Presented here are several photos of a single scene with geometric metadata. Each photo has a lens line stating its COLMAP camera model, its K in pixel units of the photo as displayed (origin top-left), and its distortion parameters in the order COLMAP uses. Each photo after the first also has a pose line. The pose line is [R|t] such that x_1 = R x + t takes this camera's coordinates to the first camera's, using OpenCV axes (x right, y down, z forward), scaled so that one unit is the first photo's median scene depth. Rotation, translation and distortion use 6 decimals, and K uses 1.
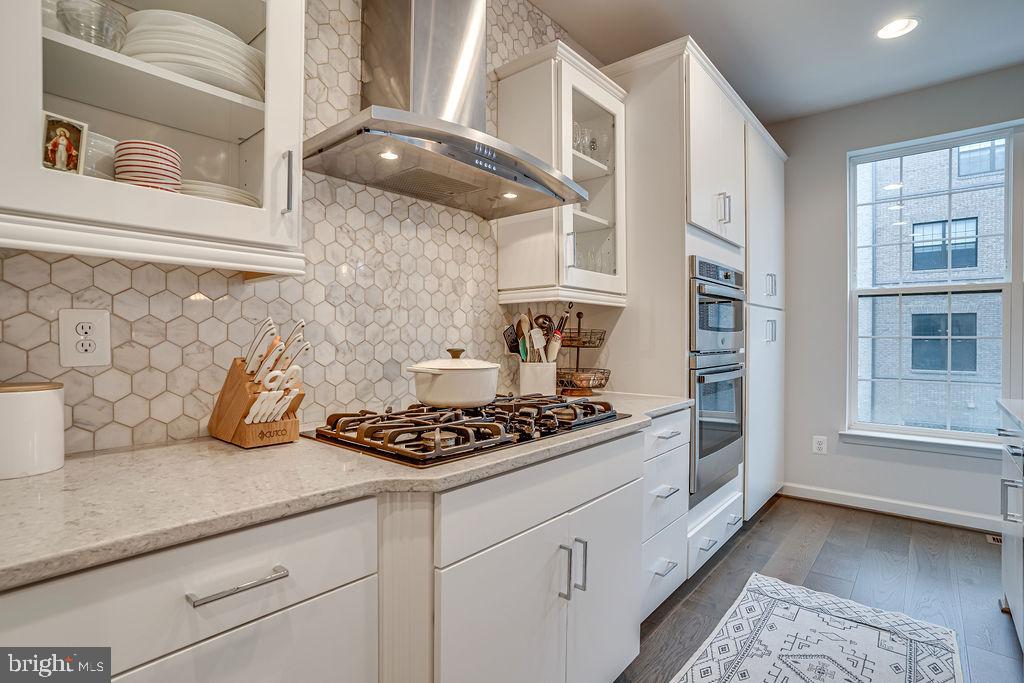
lens RADIAL K [[498.3, 0, 513.4], [0, 498.3, 333.7], [0, 0, 1]] dist [0.015968, 0.000733]
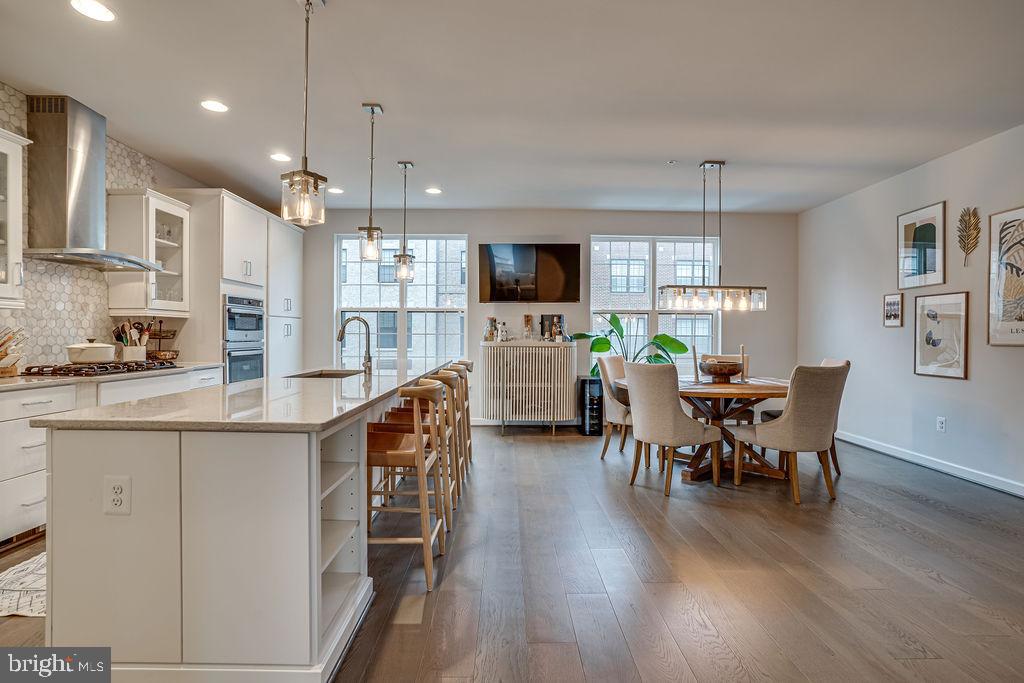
lens RADIAL K [[504.0, 0, 511.4], [0, 504.0, 335.3], [0, 0, 1]] dist [-0.026482, 0.001062]
pose [[0.756617, -0.003155, 0.653851, -0.104923], [-0.003565, 0.999954, 0.008950, -0.008661], [-0.653849, -0.009102, 0.756571, -1.433878]]
